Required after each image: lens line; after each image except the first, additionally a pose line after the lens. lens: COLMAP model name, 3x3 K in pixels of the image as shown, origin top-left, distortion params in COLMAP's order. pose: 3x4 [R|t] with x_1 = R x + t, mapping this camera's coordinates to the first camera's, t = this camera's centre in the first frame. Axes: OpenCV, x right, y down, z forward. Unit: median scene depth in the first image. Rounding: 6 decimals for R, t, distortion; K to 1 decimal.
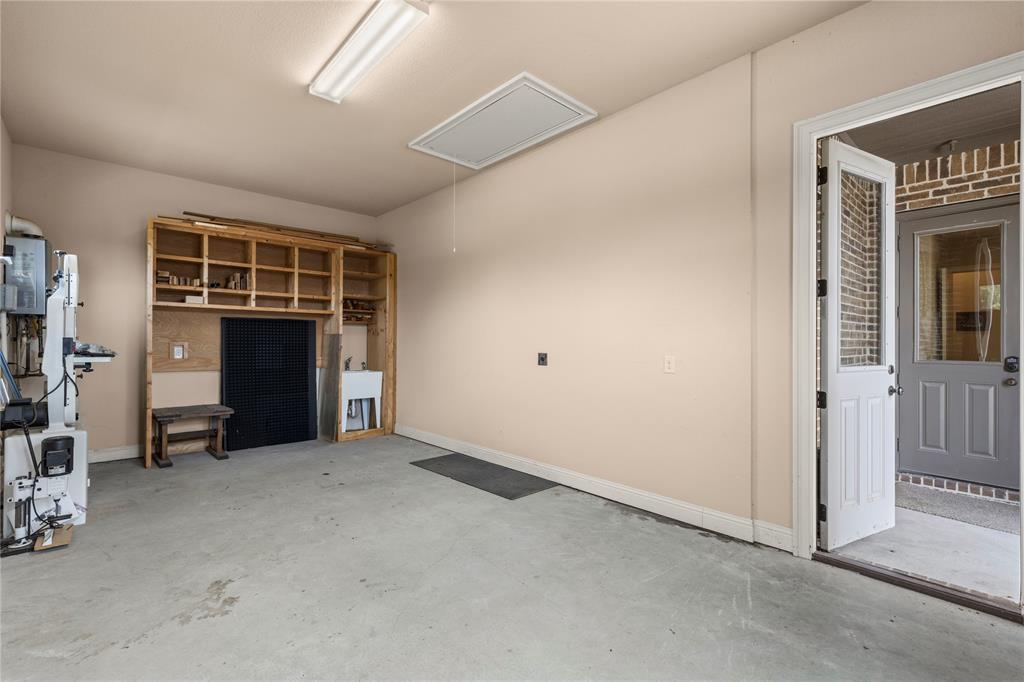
lens RADIAL K [[451.5, 0, 512.0], [0, 451.5, 341.0], [0, 0, 1]] dist [0.001637, 0.000112]
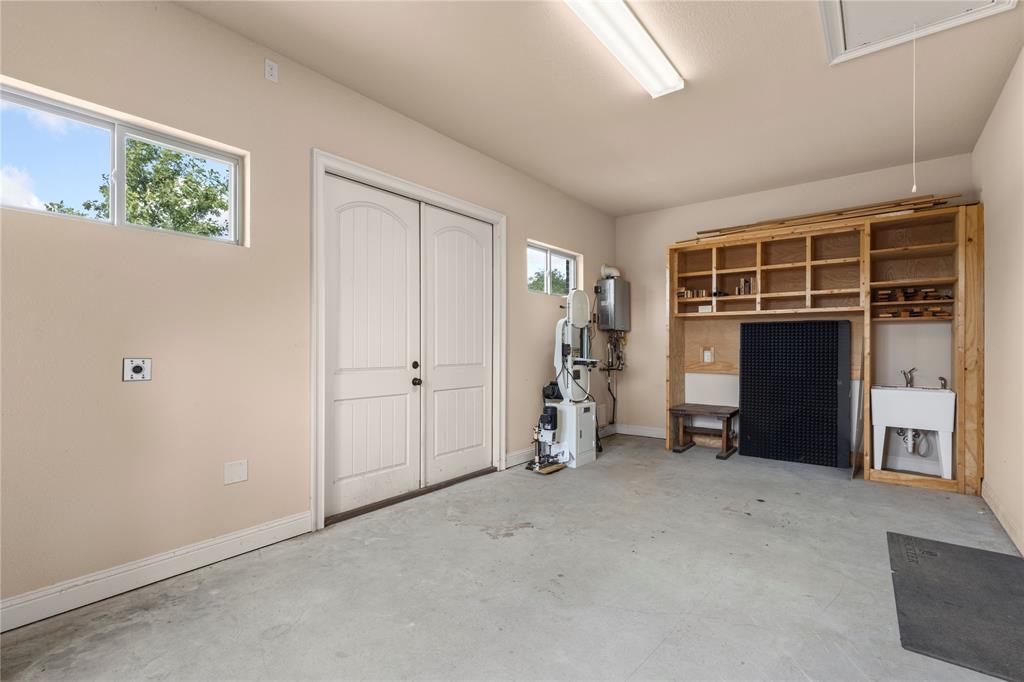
lens RADIAL K [[464.4, 0, 512.0], [0, 464.4, 341.0], [0, 0, 1]] dist [0.004474, 0.000379]
pose [[0.160607, -0.015243, -0.986901, 0.348369], [0.001178, 0.999883, -0.015252, 0.003919], [0.987018, 0.001287, 0.160607, 0.350034]]
